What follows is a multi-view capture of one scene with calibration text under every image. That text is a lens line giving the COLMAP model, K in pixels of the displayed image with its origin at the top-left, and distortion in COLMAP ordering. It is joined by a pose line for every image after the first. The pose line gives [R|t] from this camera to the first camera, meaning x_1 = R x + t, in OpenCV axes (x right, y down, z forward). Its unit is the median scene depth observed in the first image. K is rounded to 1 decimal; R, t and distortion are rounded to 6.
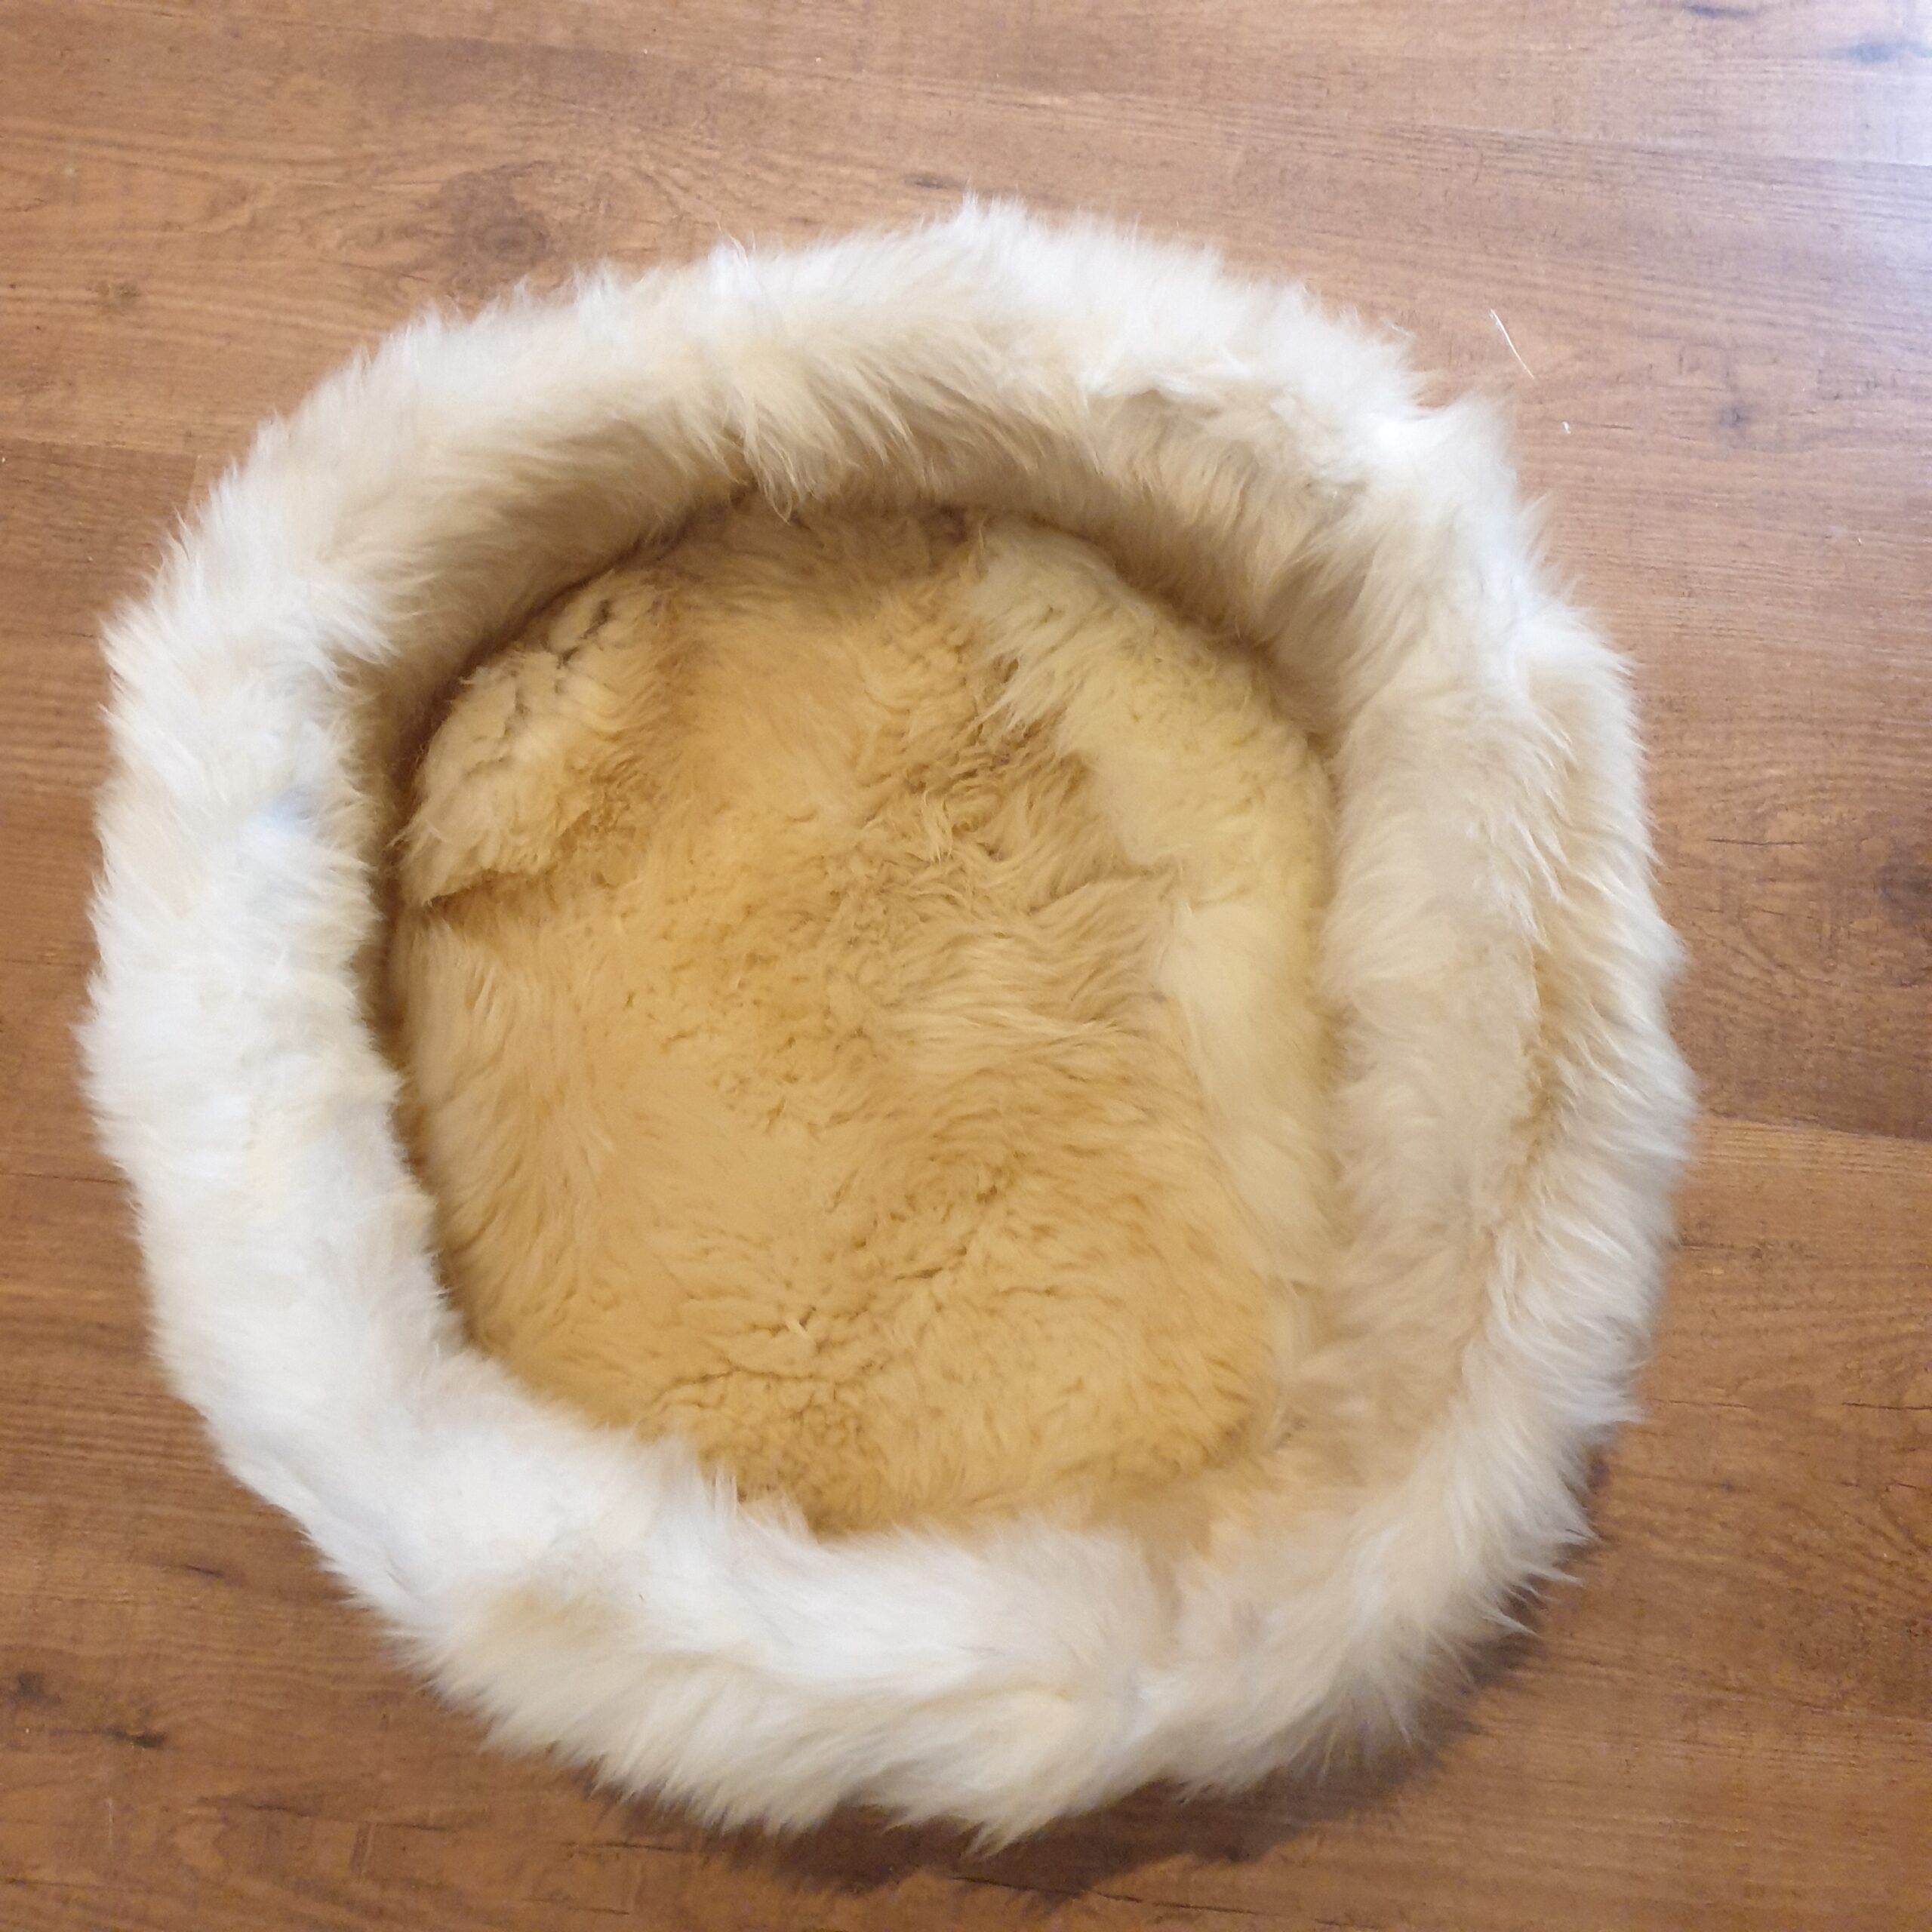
lens RADIAL K [[1972.3, 0, 1042.7], [0, 1972.3, 931.2], [0, 0, 1]] dist [-0.004781, 0.046270]
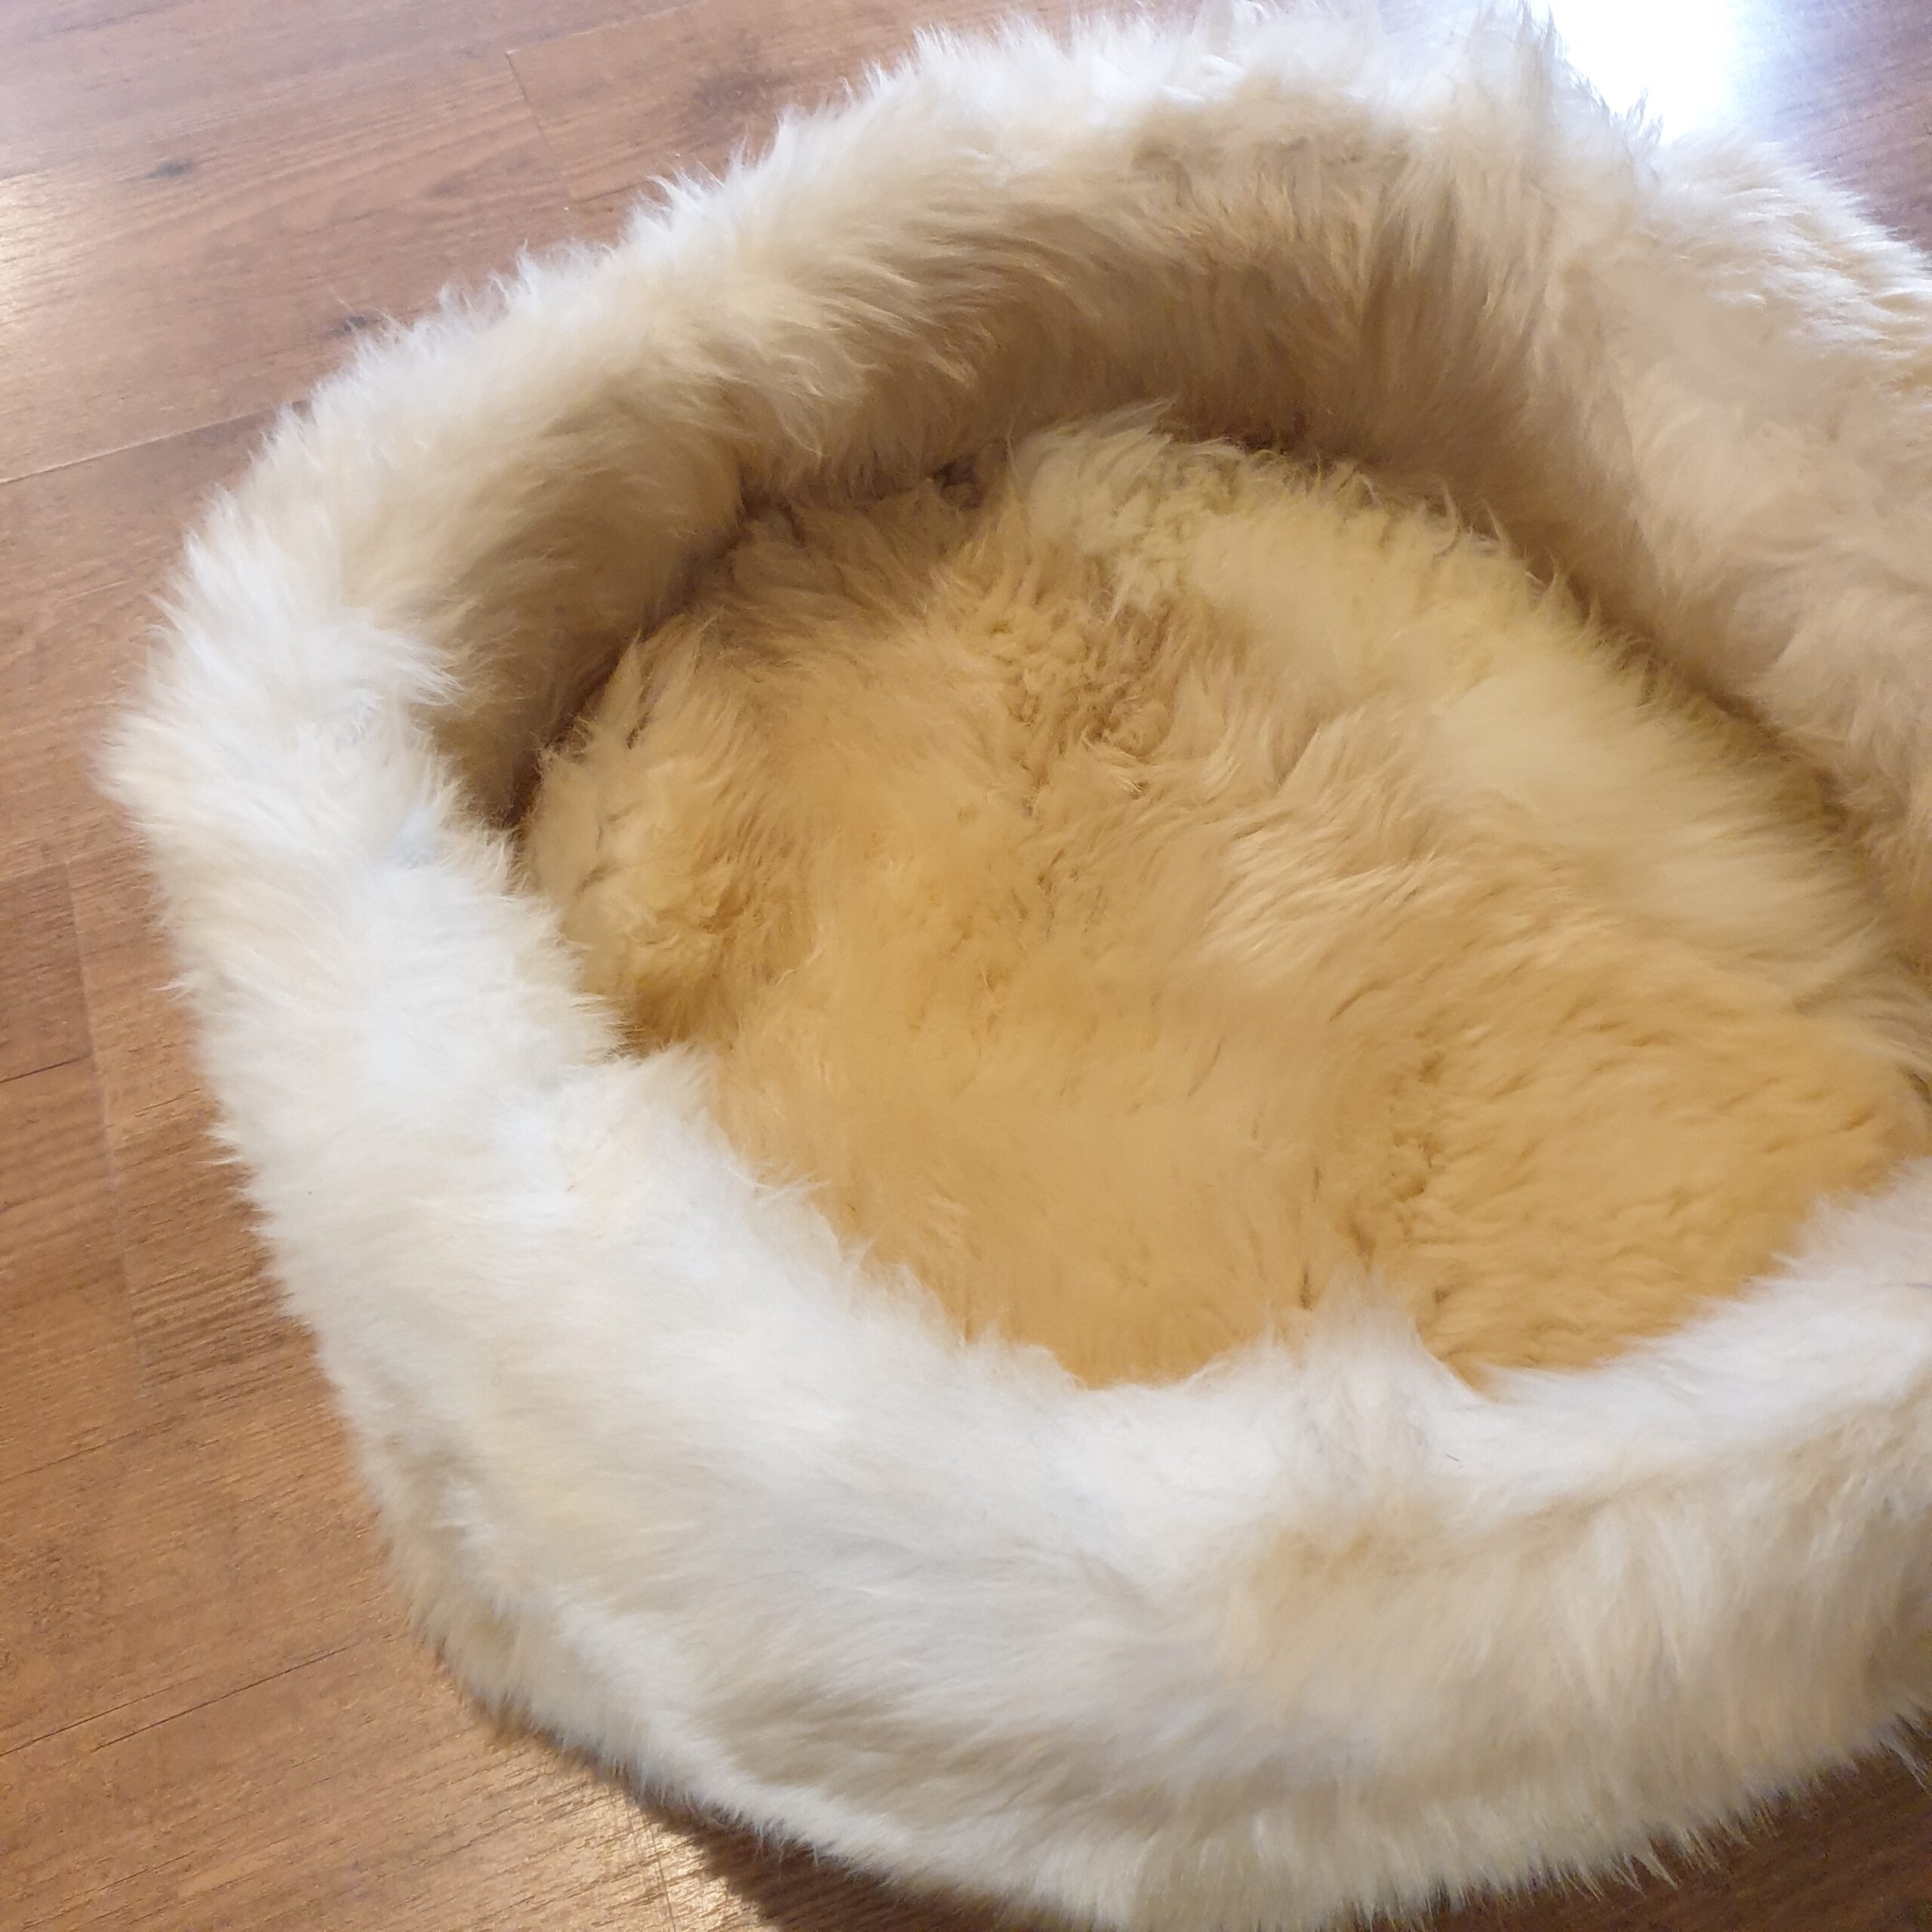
lens RADIAL K [[1986.5, 0, 963.2], [0, 1986.5, 998.3], [0, 0, 1]] dist [0.013765, 0.006498]
pose [[0.892904, -0.403524, 0.199727, -0.325078], [0.448979, 0.831254, -0.327772, 0.280115], [-0.033760, 0.382343, 0.923404, 0.283079]]
